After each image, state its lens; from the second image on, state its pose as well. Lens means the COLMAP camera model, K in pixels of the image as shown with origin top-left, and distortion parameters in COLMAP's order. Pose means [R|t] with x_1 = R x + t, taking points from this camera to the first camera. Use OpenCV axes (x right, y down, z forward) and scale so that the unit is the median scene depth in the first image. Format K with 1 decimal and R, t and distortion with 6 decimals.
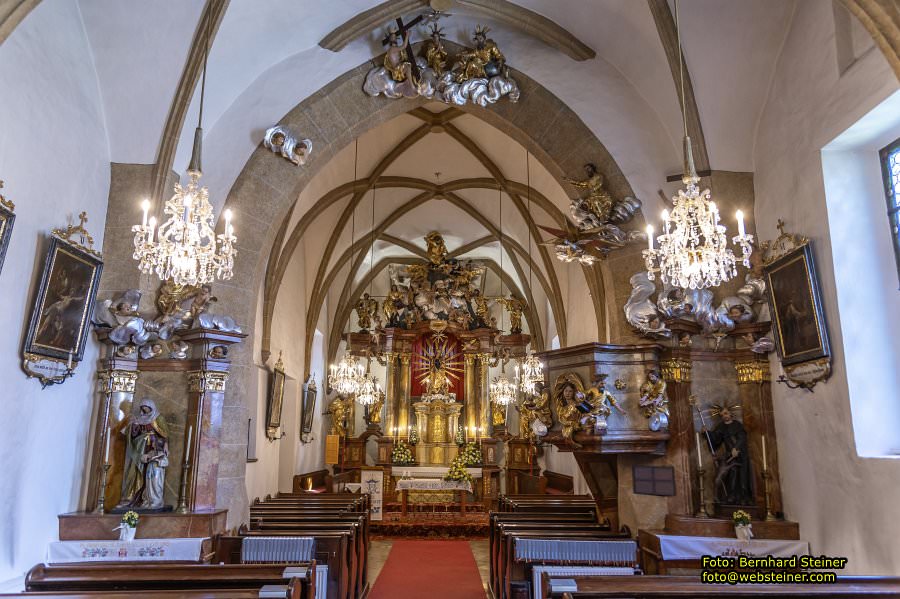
lens RADIAL K [[605.8, 0, 447.9], [0, 605.8, 313.5], [0, 0, 1]] dist [0.041629, -0.035358]
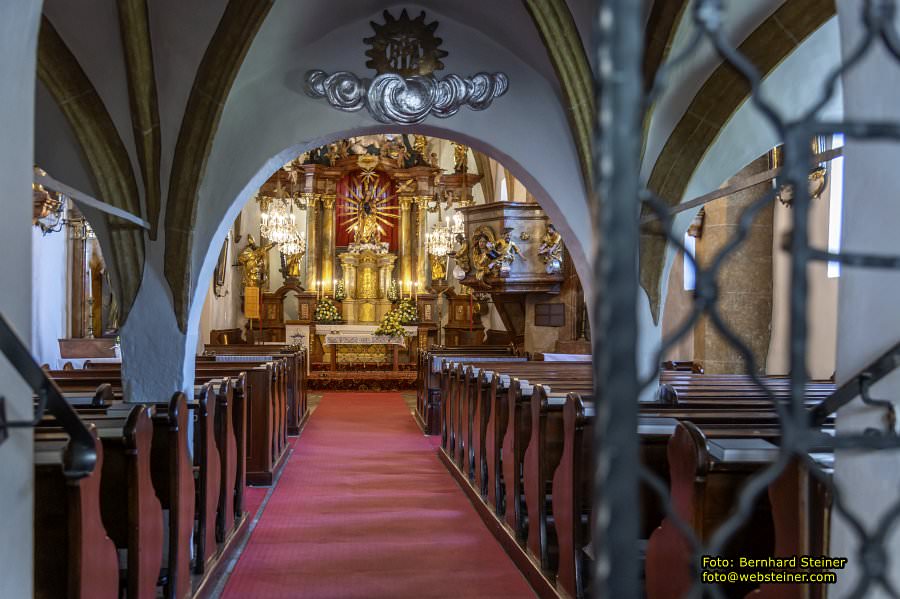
lens RADIAL K [[913.3, 0, 450.0], [0, 913.3, 299.5], [0, 0, 1]] dist [0.102285, -0.003804]
pose [[0.996982, 0.001237, 0.077620, -0.001039], [-0.016087, 0.981462, 0.190982, -0.048177], [-0.075945, -0.191654, 0.978520, -0.364113]]
